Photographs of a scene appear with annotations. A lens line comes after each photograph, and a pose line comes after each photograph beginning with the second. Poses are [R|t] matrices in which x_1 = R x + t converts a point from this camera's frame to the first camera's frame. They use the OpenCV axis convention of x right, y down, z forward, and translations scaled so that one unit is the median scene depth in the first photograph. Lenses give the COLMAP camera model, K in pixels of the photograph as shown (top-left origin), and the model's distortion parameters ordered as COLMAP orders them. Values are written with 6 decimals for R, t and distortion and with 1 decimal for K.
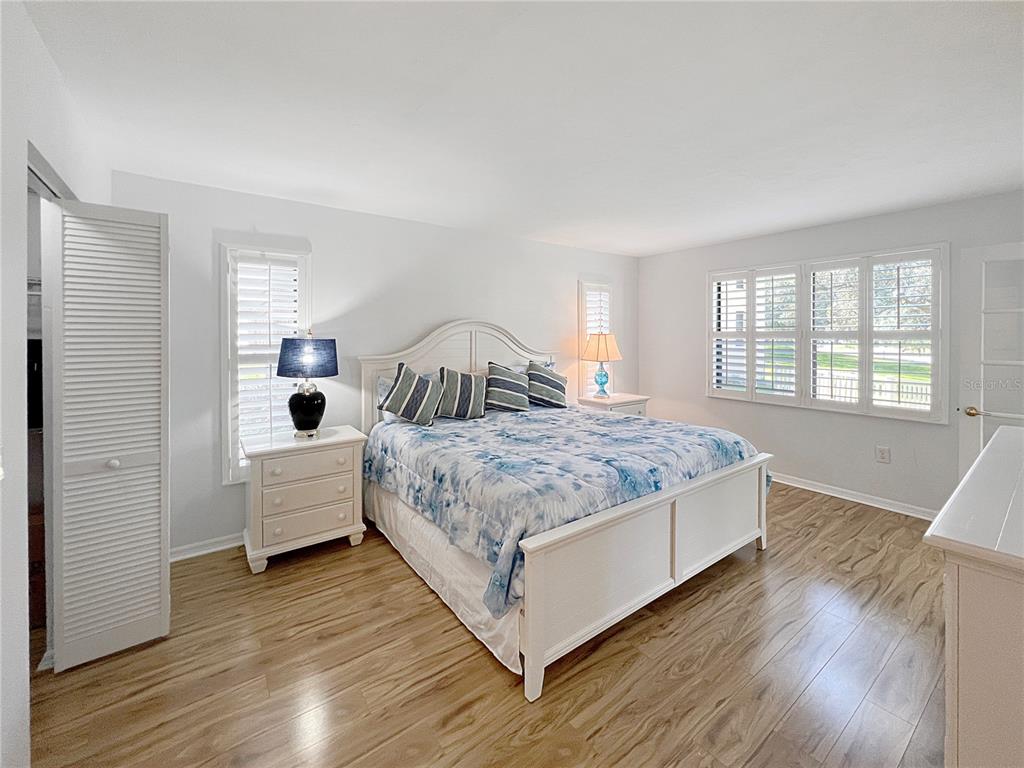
lens RADIAL K [[405.2, 0, 468.8], [0, 405.2, 410.1], [0, 0, 1]] dist [0.034889, -0.000003]
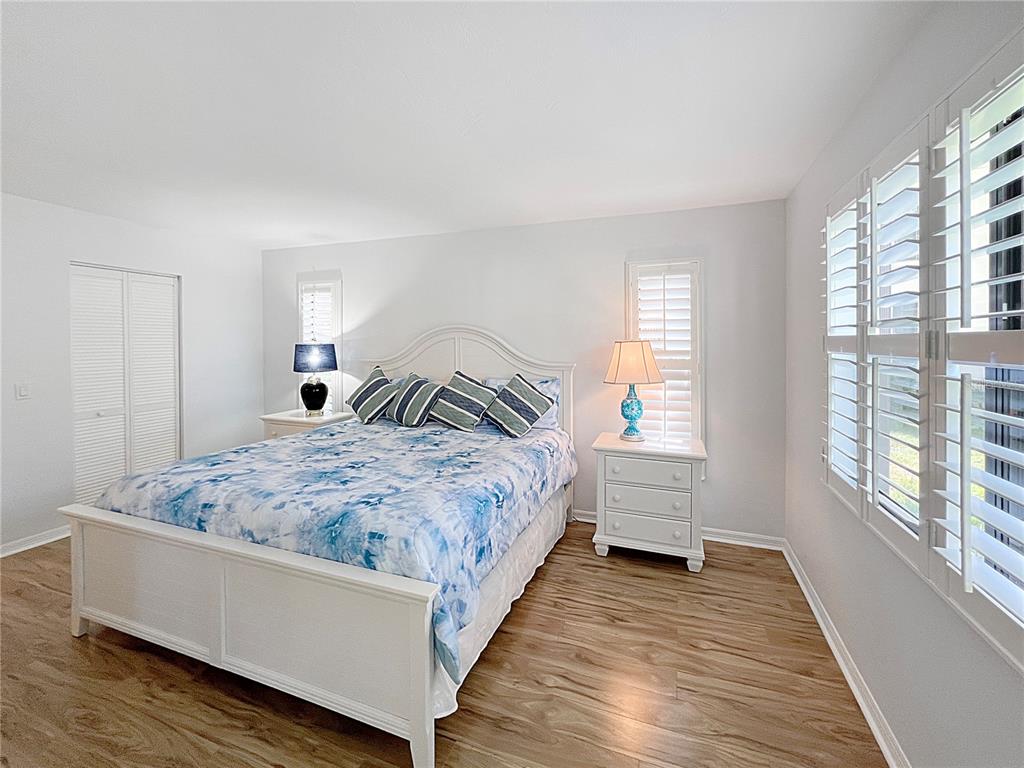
lens RADIAL K [[413.4, 0, 533.6], [0, 413.4, 390.9], [0, 0, 1]] dist [-0.008063, -0.000177]
pose [[0.603165, 0.099362, -0.791403, 1.089329], [-0.146366, 0.989150, 0.012637, -0.138675], [0.784072, 0.108212, 0.611164, 0.721166]]
